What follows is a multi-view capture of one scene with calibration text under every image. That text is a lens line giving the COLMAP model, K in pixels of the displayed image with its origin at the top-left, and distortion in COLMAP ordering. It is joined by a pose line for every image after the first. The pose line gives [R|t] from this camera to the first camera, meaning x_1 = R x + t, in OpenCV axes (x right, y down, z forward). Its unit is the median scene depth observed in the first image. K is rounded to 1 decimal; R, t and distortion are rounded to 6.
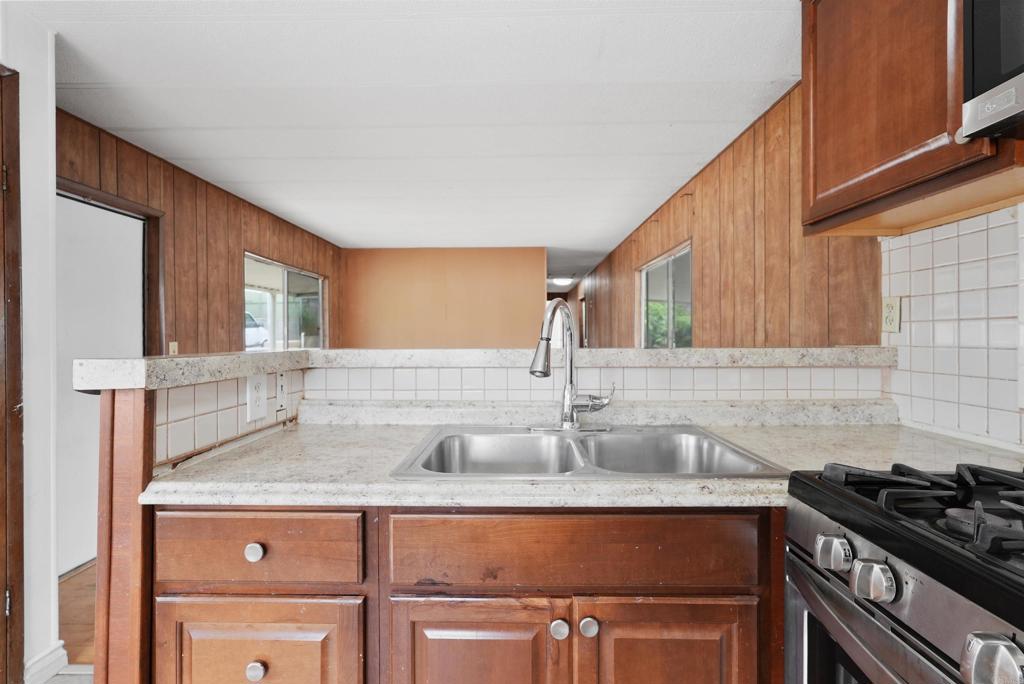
lens RADIAL K [[456.2, 0, 514.0], [0, 456.2, 337.1], [0, 0, 1]] dist [-0.014785, 0.007684]
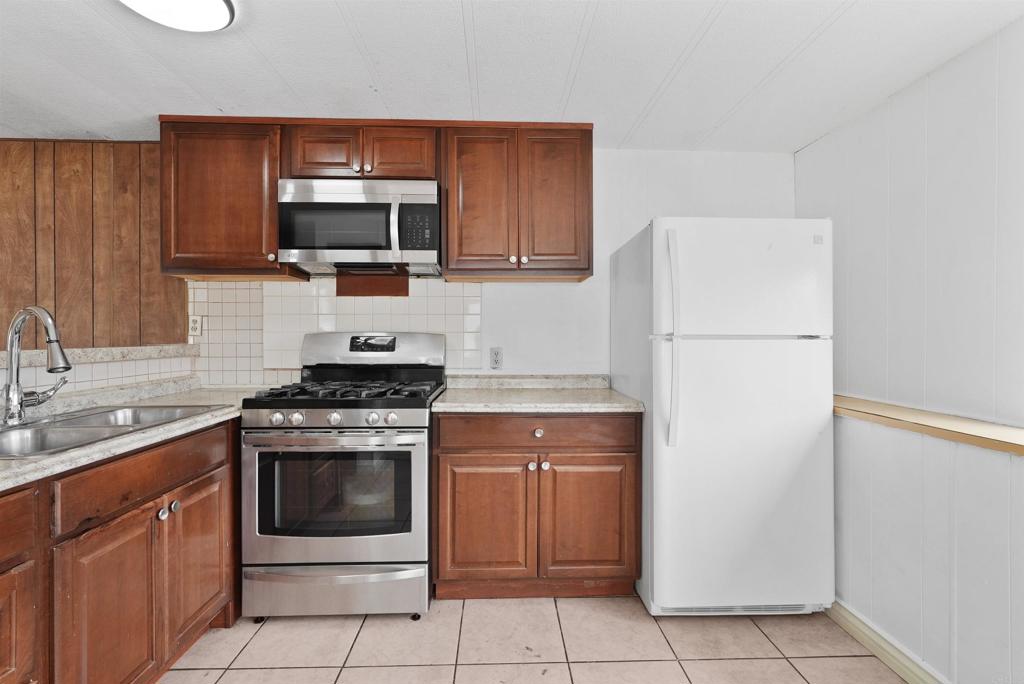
lens RADIAL K [[456.2, 0, 512.3], [0, 456.2, 337.0], [0, 0, 1]] dist [-0.014785, 0.007684]
pose [[-0.049891, -0.002023, 0.998753, -0.923515], [0.003706, 0.999991, 0.002211, -0.004539], [-0.998748, 0.003811, -0.049883, -0.116309]]
